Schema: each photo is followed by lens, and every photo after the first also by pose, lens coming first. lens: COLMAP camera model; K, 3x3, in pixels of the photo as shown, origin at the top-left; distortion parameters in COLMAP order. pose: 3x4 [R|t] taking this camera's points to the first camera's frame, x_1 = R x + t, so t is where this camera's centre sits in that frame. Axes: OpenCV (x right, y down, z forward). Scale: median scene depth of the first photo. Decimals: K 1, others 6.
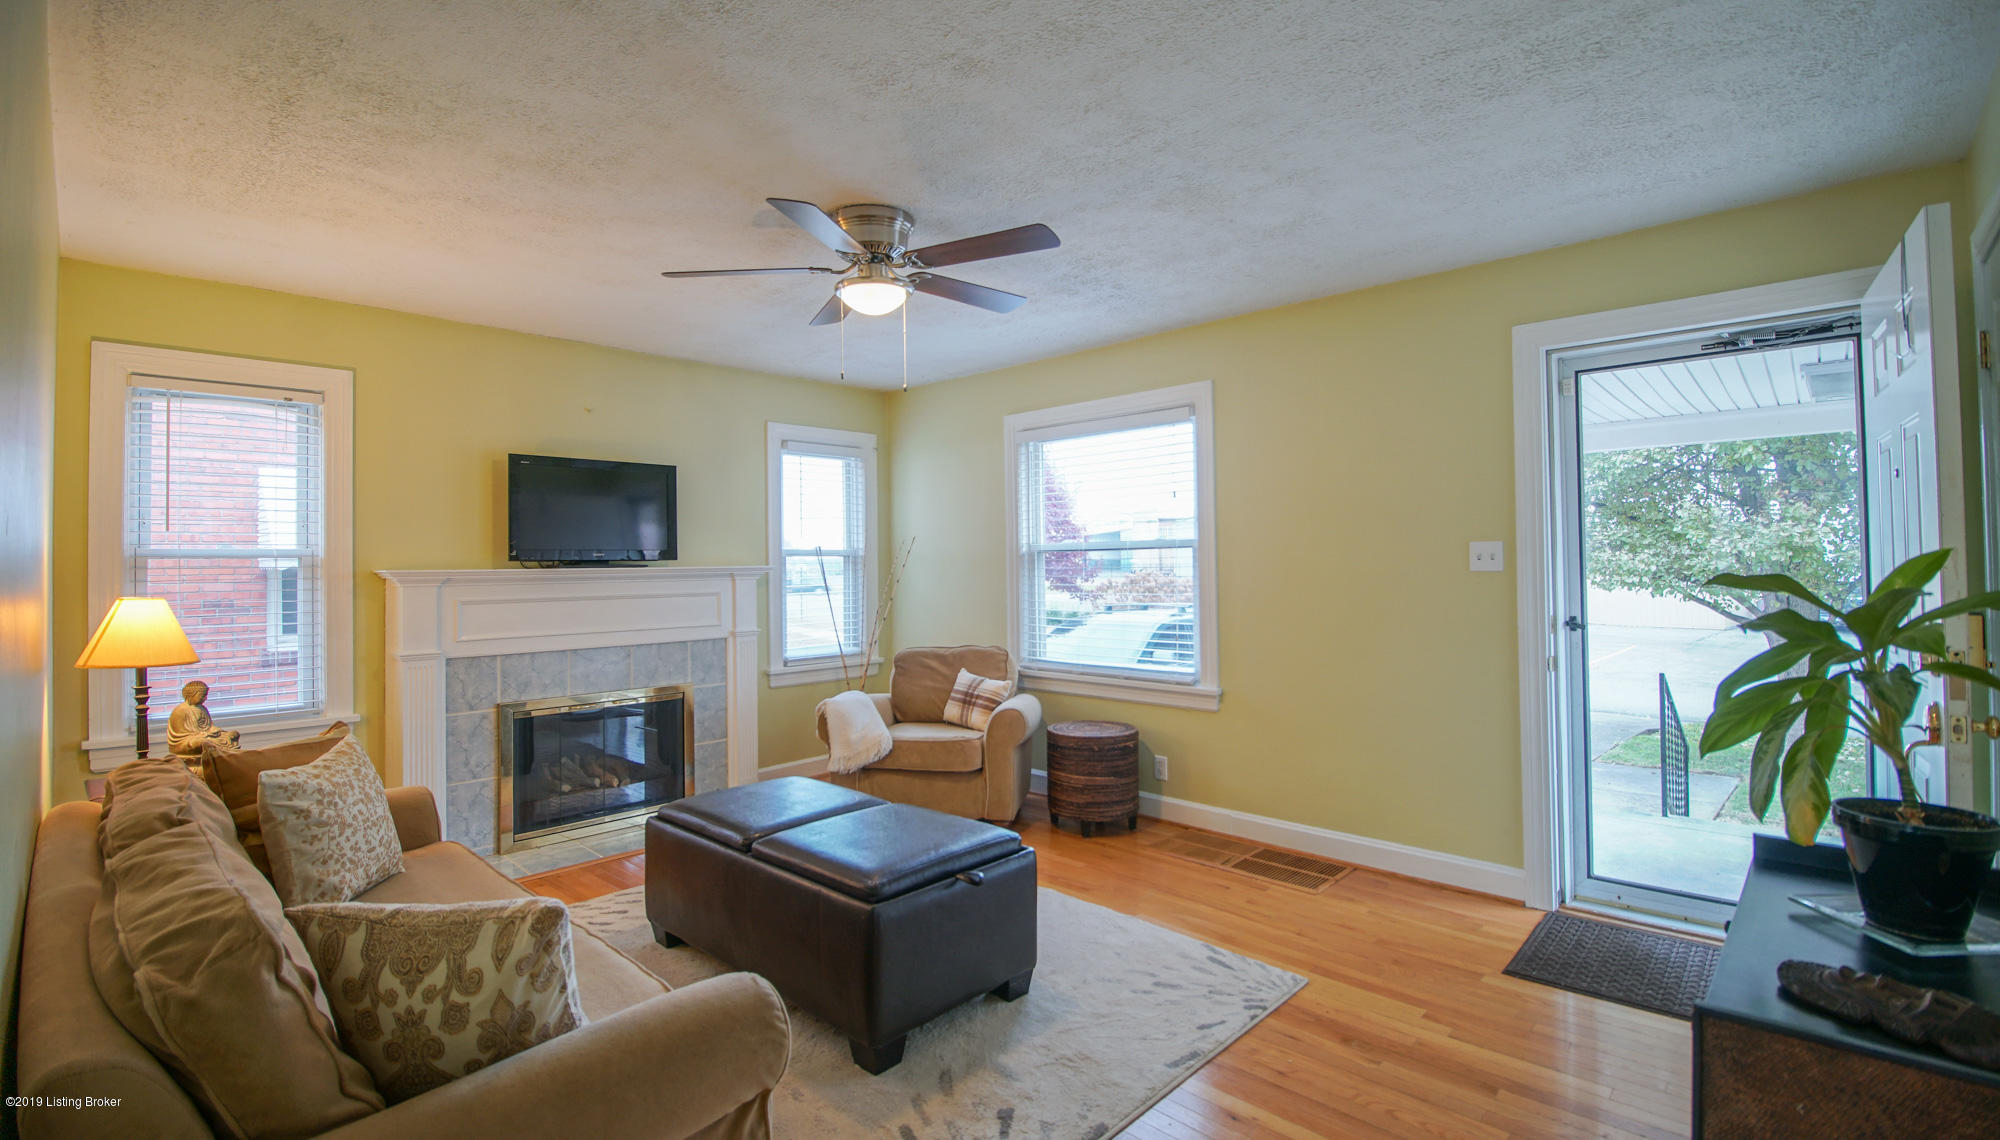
lens RADIAL K [[902.0, 0, 992.7], [0, 902.0, 563.7], [0, 0, 1]] dist [-0.004807, -0.000081]
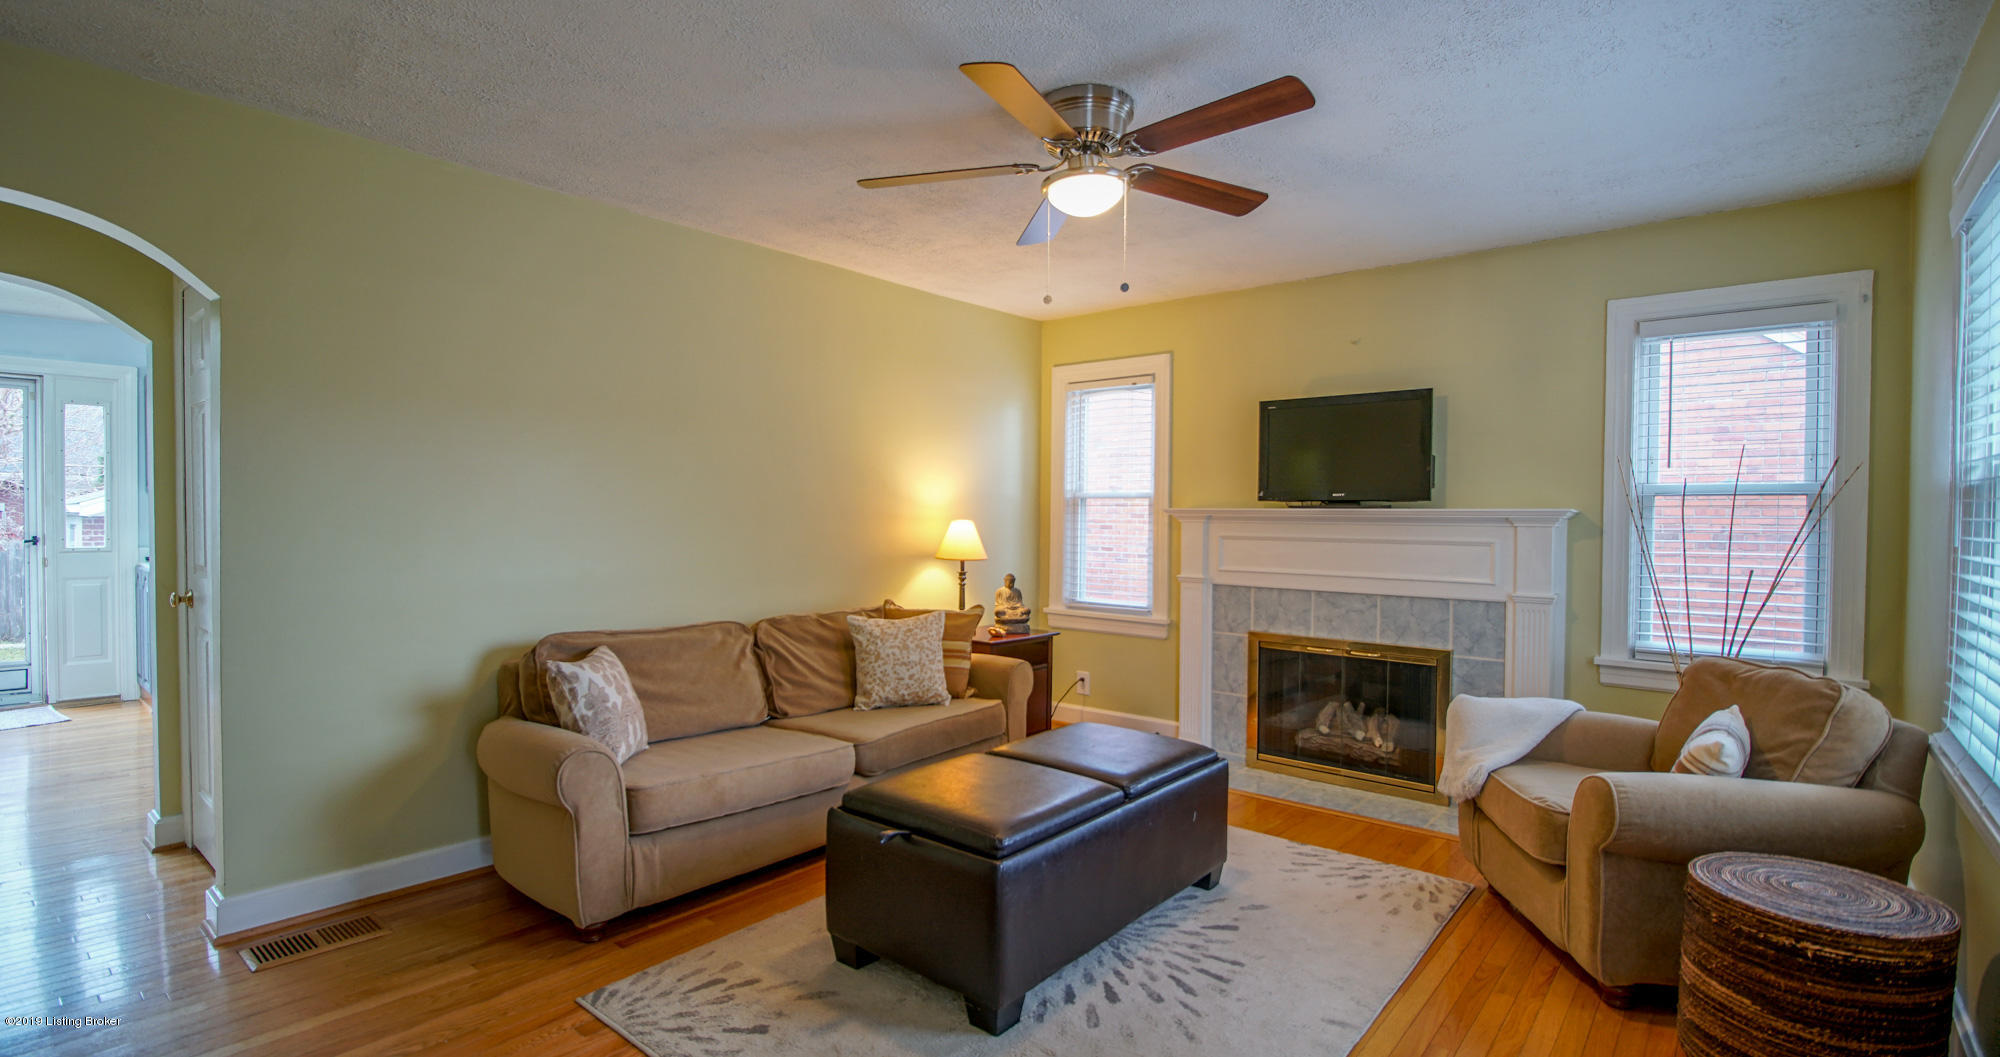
lens RADIAL K [[940.4, 0, 998.1], [0, 940.4, 519.0], [0, 0, 1]] dist [0.001508, 0.000022]
pose [[0.042232, 0.026227, -0.998764, 0.510177], [-0.004616, 0.999650, 0.026055, -0.007912], [0.999097, 0.003510, 0.042338, 0.563181]]
